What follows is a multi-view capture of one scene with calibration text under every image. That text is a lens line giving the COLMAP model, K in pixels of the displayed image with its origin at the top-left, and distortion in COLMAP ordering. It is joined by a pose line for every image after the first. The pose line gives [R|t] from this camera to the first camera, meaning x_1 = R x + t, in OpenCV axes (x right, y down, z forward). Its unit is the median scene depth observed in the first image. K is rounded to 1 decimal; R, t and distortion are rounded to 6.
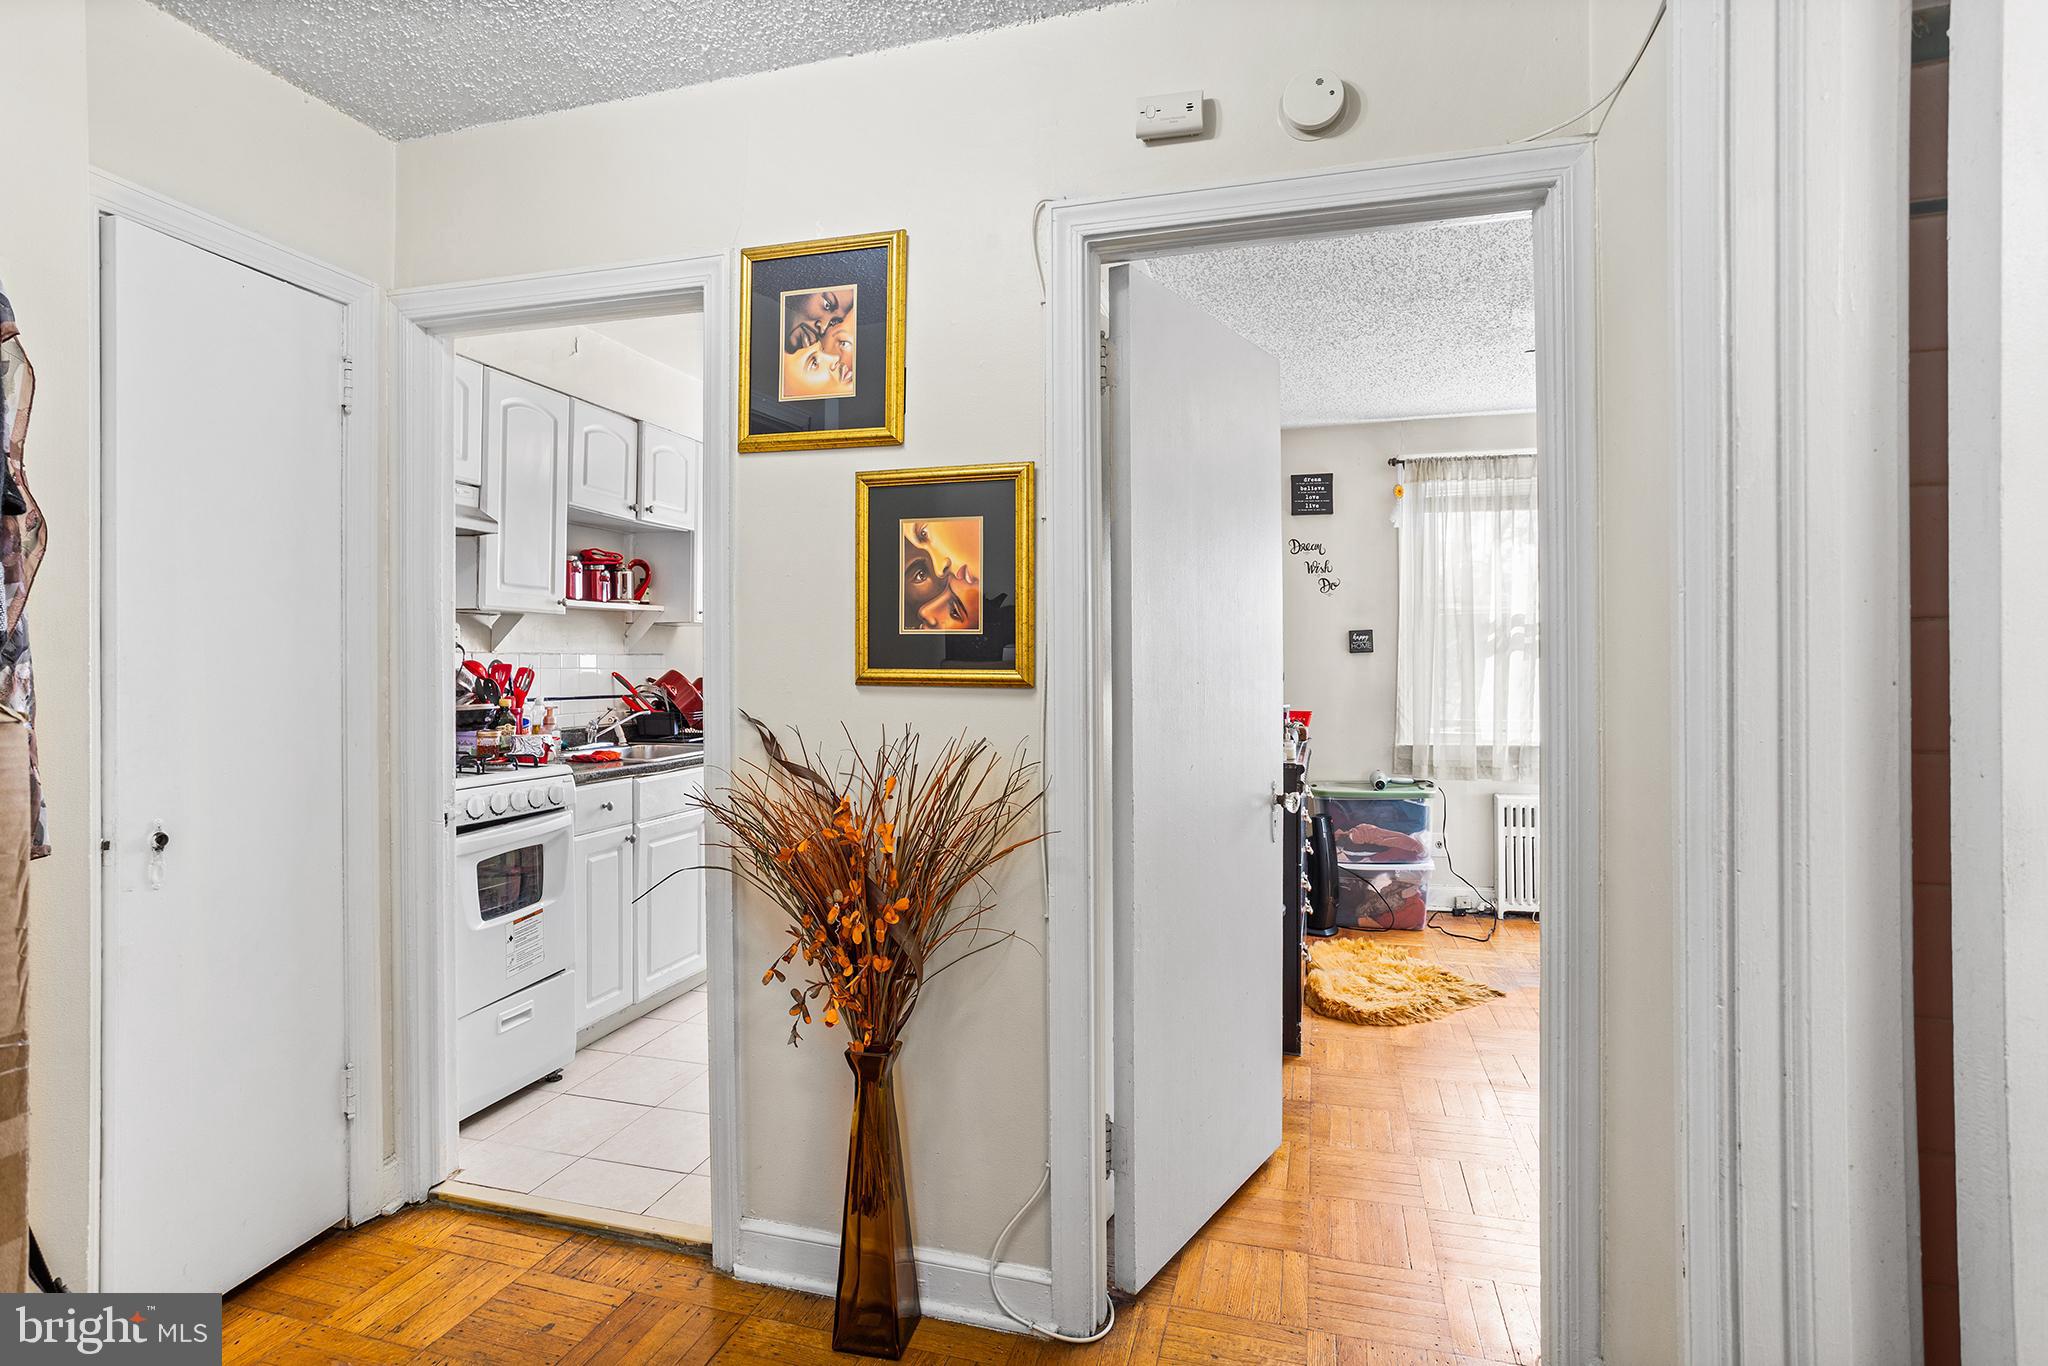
lens RADIAL K [[1004.0, 0, 1028.8], [0, 1004.0, 650.8], [0, 0, 1]] dist [-0.062118, 0.000257]
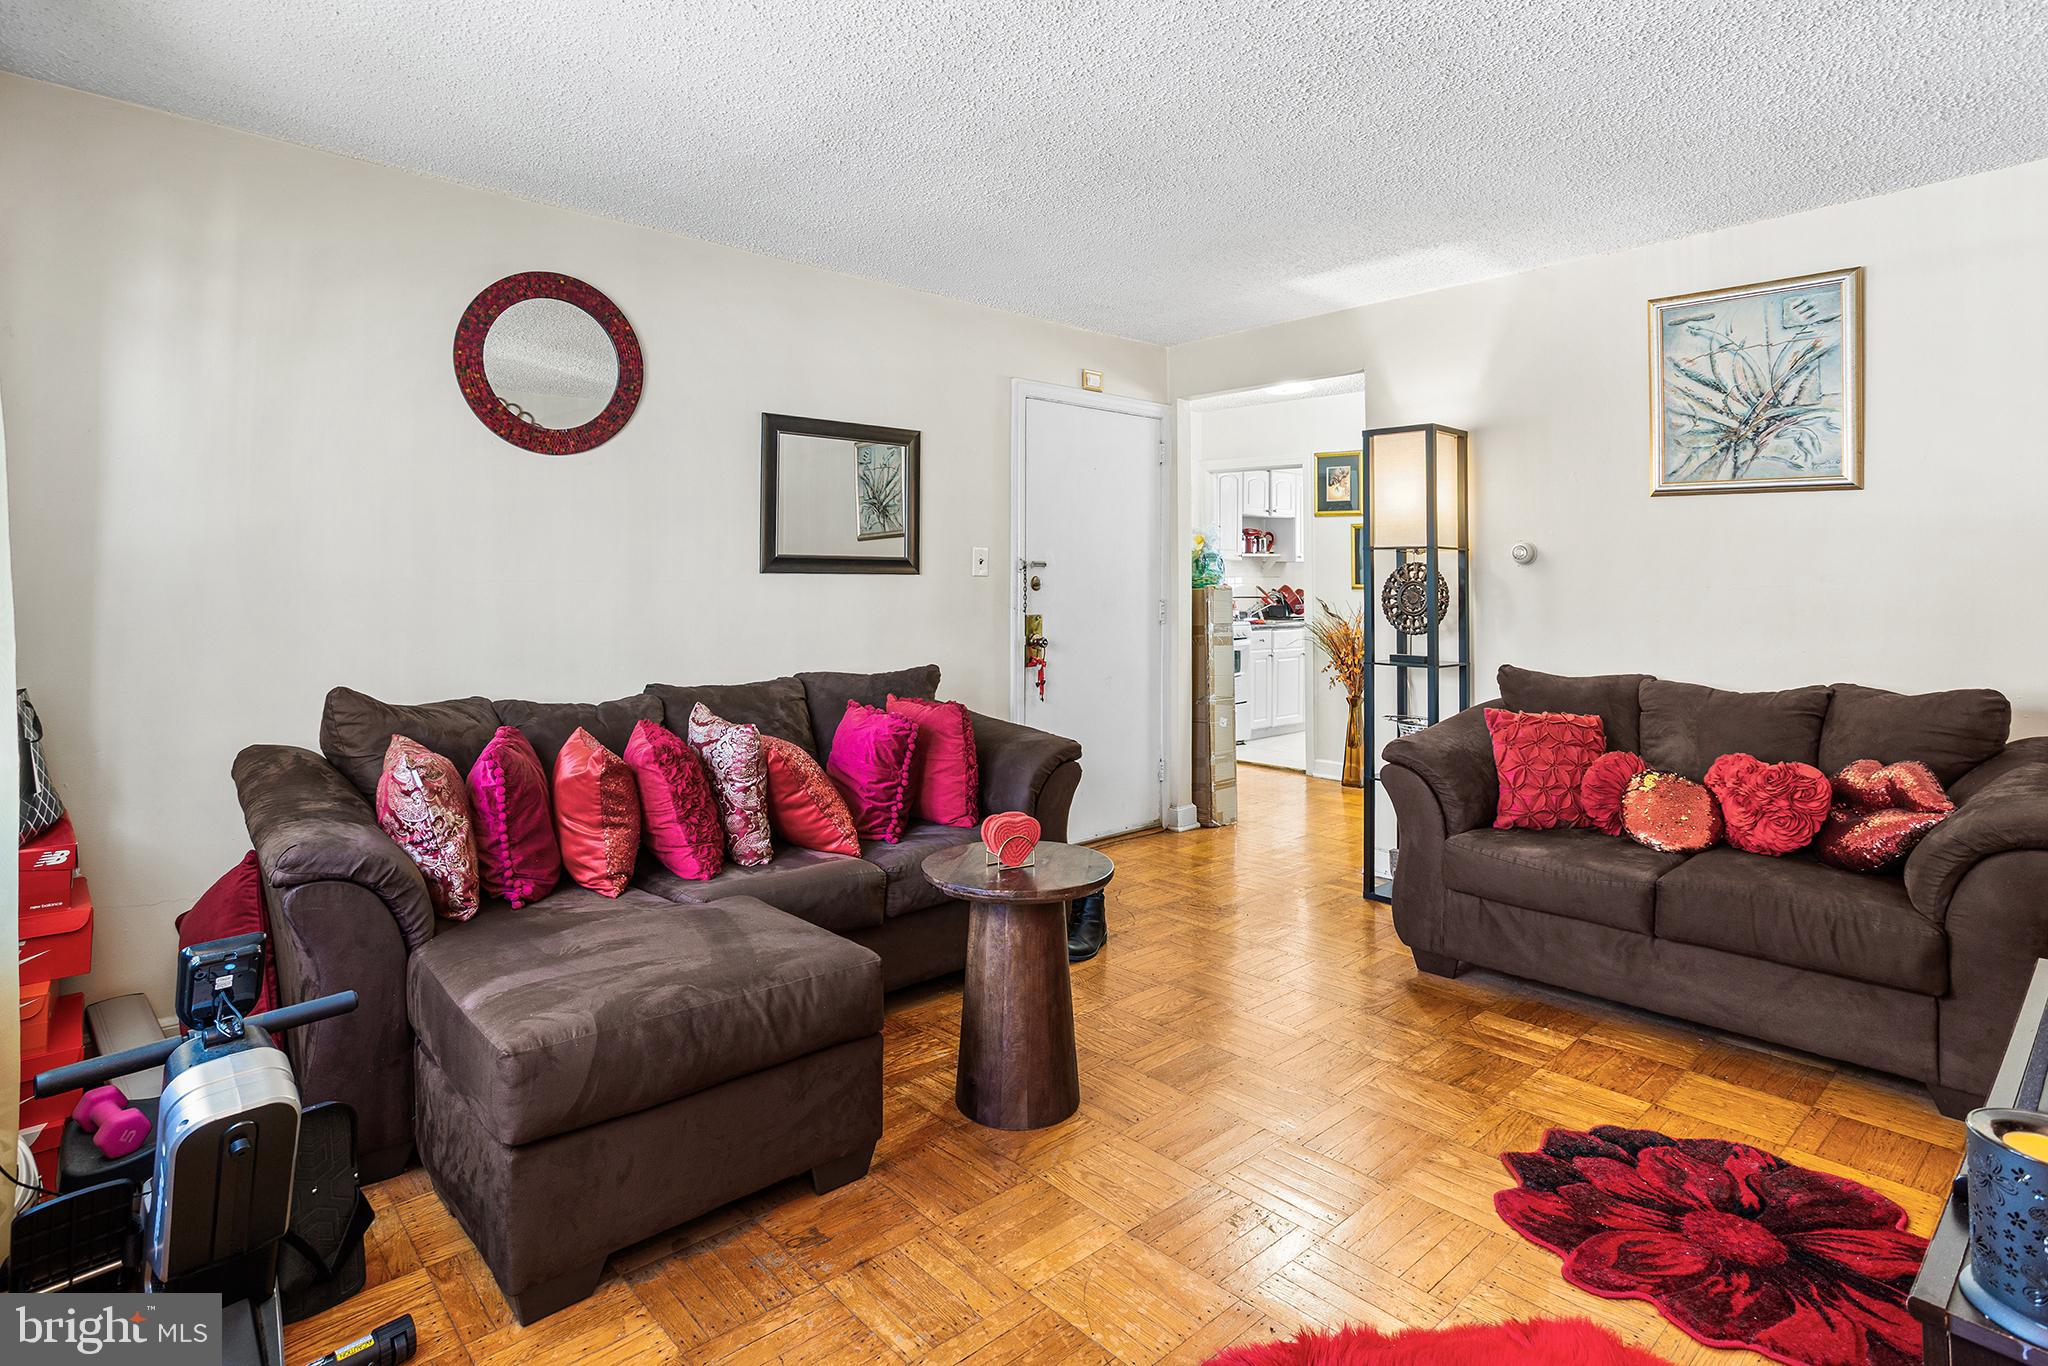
lens RADIAL K [[1083.2, 0, 1023.2], [0, 1083.2, 574.8], [0, 0, 1]] dist [-0.000926, 0.000172]
pose [[0.850630, -0.003321, -0.525754, 0.467350], [0.008348, 0.999939, 0.007189, -0.028479], [0.525698, -0.010504, 0.850606, -1.546963]]
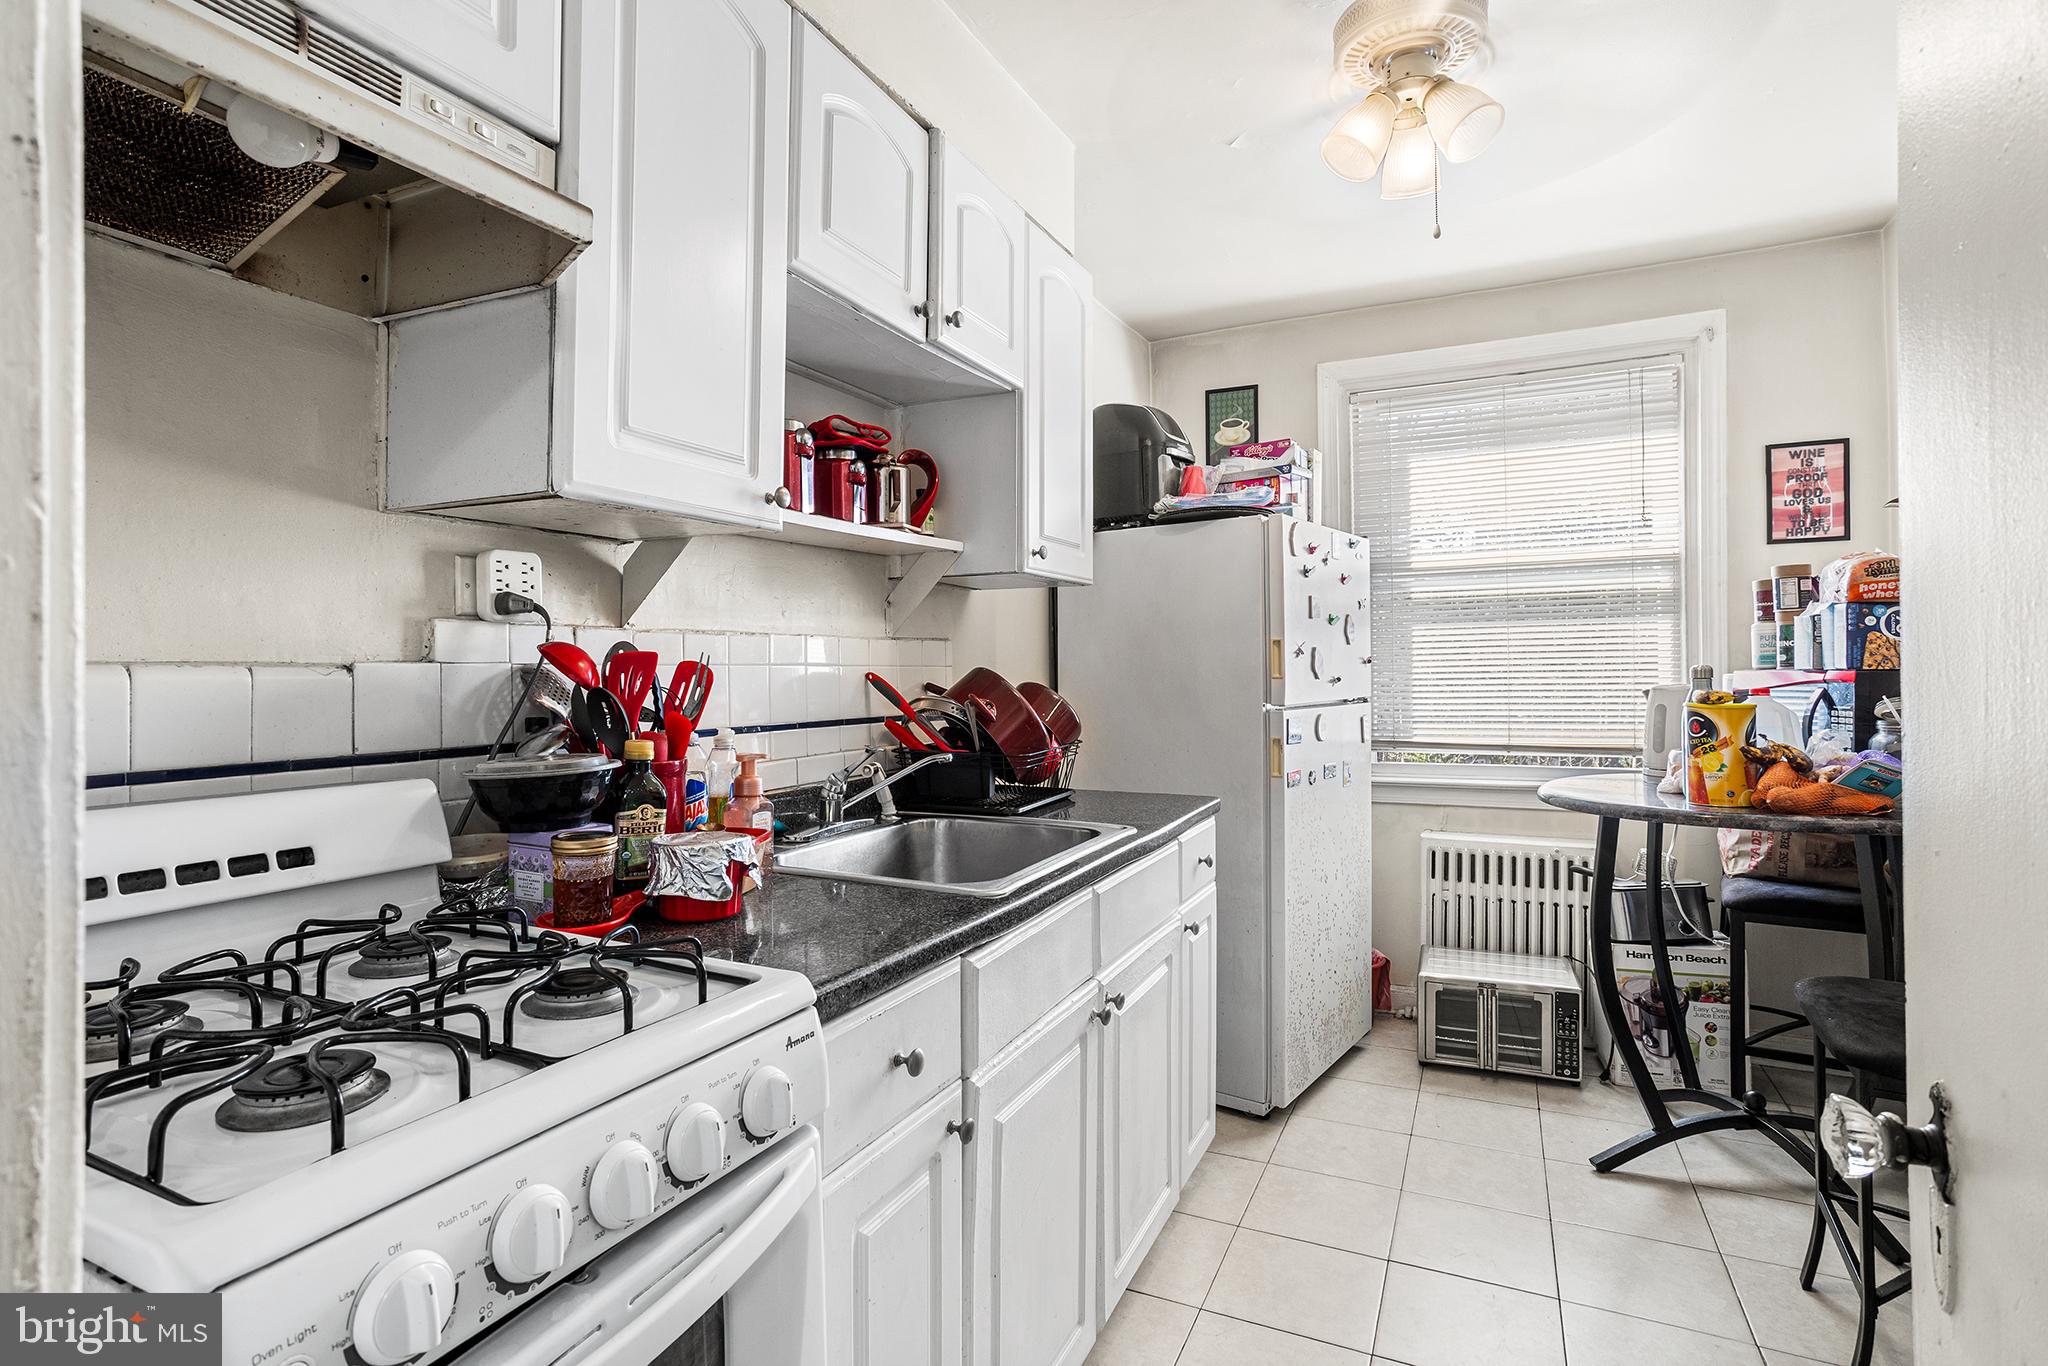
lens RADIAL K [[1004.0, 0, 1028.8], [0, 1004.0, 650.8], [0, 0, 1]] dist [-0.062118, 0.000257]
pose [[0.983858, -0.002547, -0.178934, -0.314784], [0.002845, 0.999995, 0.001411, 0.013346], [0.178929, -0.001897, 0.983860, 0.654073]]
